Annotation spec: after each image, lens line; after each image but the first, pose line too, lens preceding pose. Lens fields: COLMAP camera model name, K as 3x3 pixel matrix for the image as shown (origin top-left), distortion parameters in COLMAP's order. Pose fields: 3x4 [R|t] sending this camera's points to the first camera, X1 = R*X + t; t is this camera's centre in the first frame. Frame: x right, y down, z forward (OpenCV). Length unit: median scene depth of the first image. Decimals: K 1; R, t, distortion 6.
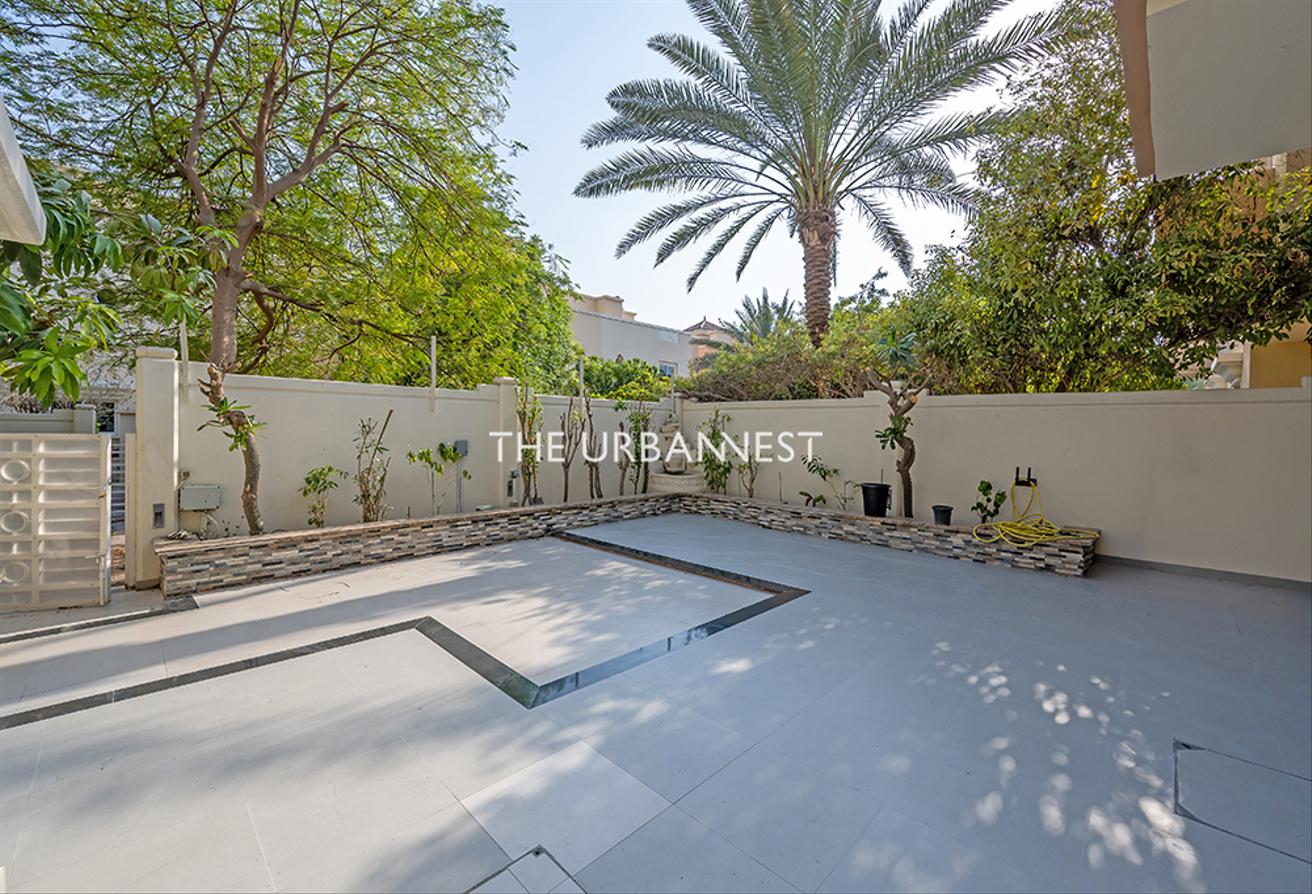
lens RADIAL K [[527.1, 0, 657.7], [0, 527.1, 436.2], [0, 0, 1]] dist [-0.000744, -0.000143]
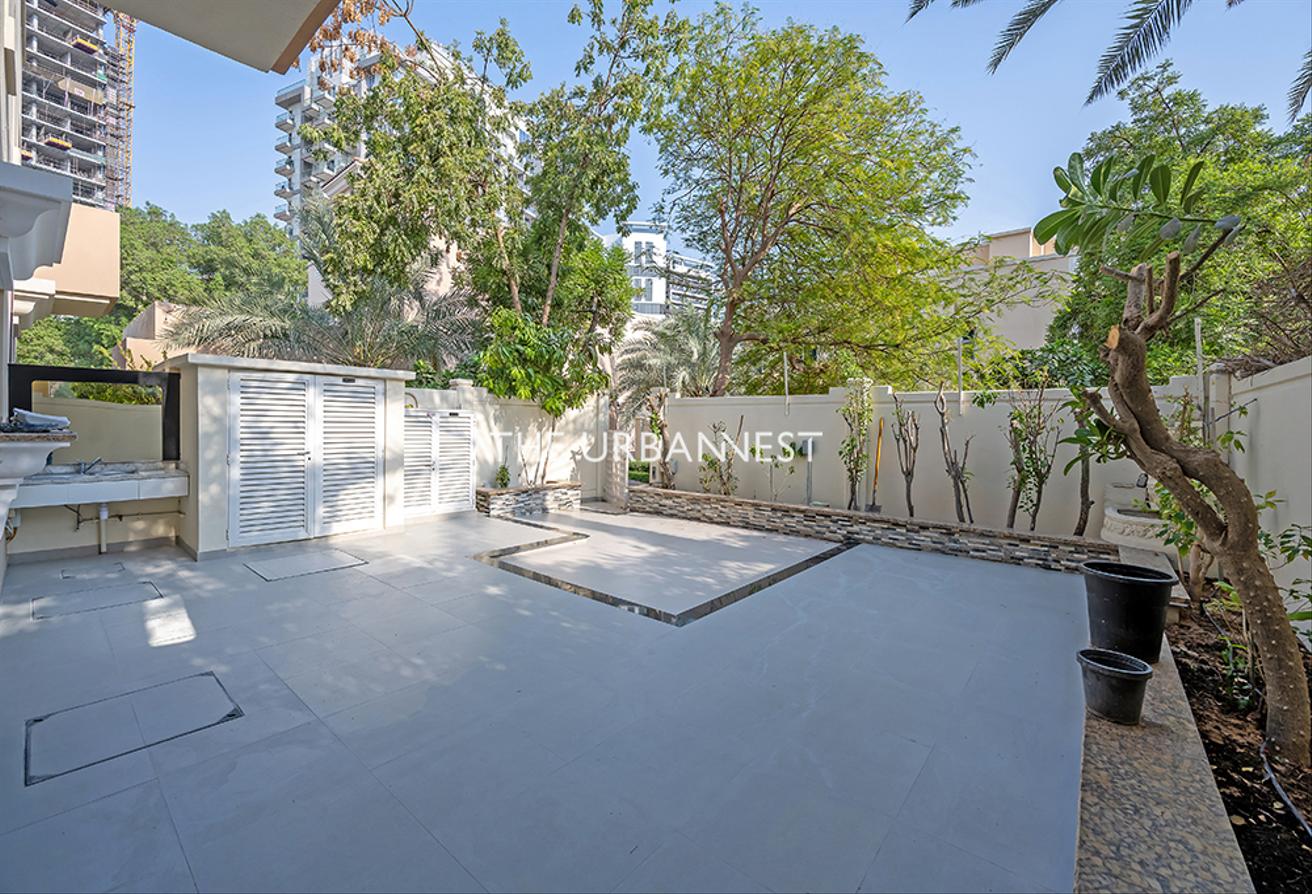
lens RADIAL K [[527.1, 0, 657.4], [0, 527.1, 441.6], [0, 0, 1]] dist [-0.000744, -0.000143]
pose [[0.080325, 0.017262, -0.996619, 0.913800], [-0.026526, 0.999533, 0.015174, 0.002180], [0.996416, 0.025217, 0.080745, 0.757026]]
